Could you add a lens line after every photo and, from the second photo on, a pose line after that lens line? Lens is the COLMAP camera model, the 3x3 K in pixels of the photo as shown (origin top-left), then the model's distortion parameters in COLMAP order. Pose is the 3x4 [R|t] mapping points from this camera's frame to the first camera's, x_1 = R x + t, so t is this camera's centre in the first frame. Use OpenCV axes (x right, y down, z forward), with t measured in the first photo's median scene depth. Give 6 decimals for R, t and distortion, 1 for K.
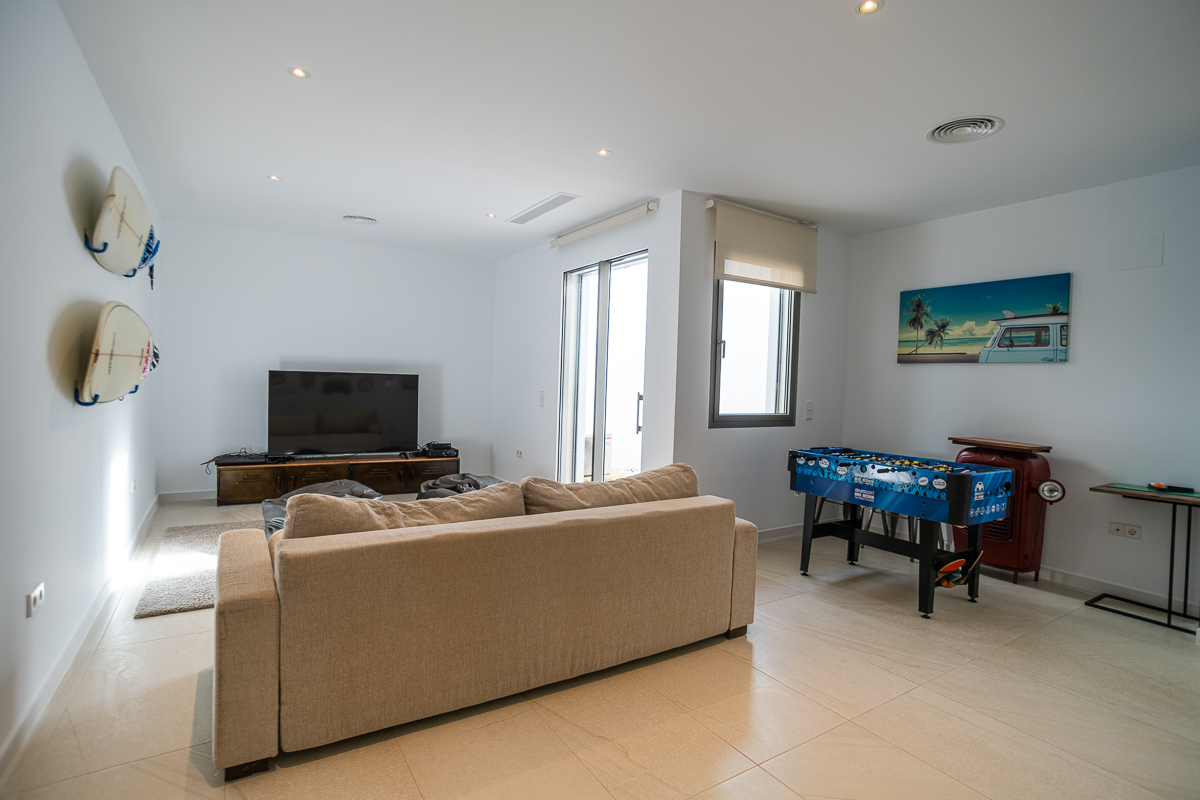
lens RADIAL K [[598.6, 0, 603.7], [0, 598.6, 402.7], [0, 0, 1]] dist [-0.000497, 0.007154]
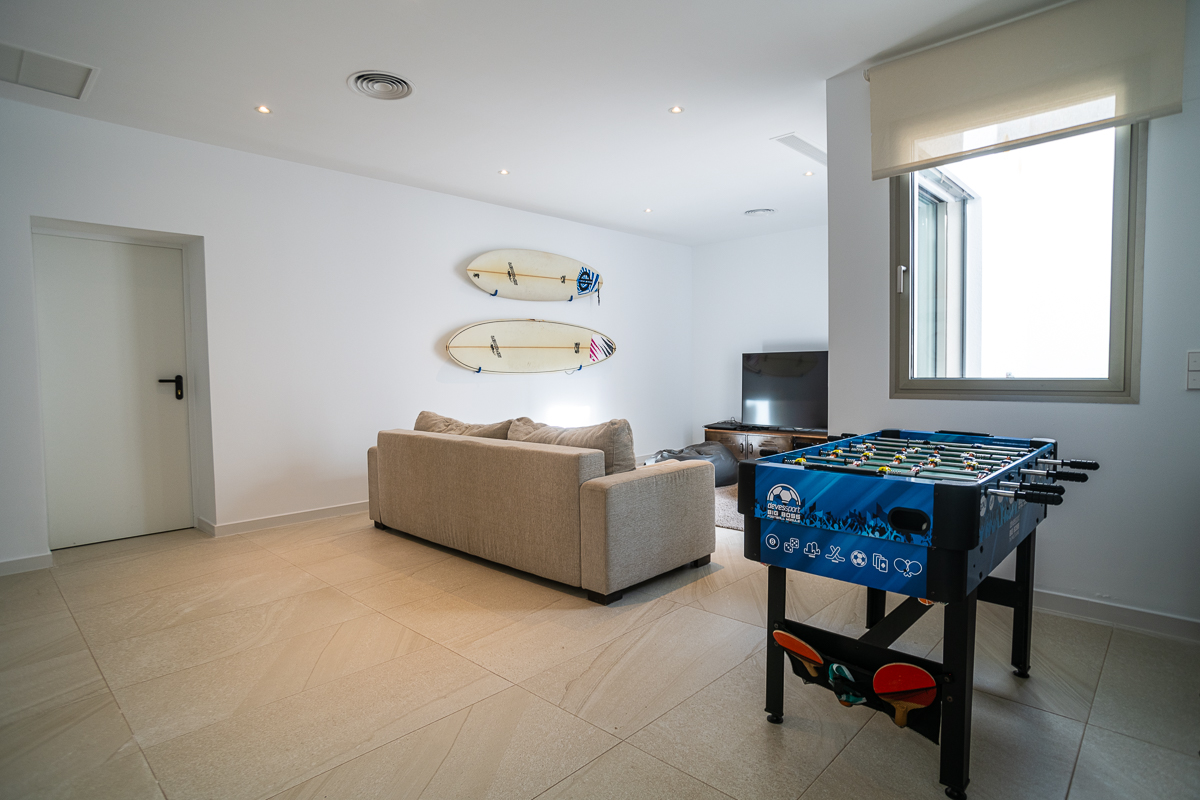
lens RADIAL K [[623.1, 0, 598.8], [0, 623.1, 398.5], [0, 0, 1]] dist [-0.030952, -0.000595]
pose [[0.227244, 0.012668, -0.973755, 0.824159], [-0.017259, 0.999811, 0.008979, 0.043902], [0.973685, 0.014765, 0.227420, 0.548891]]
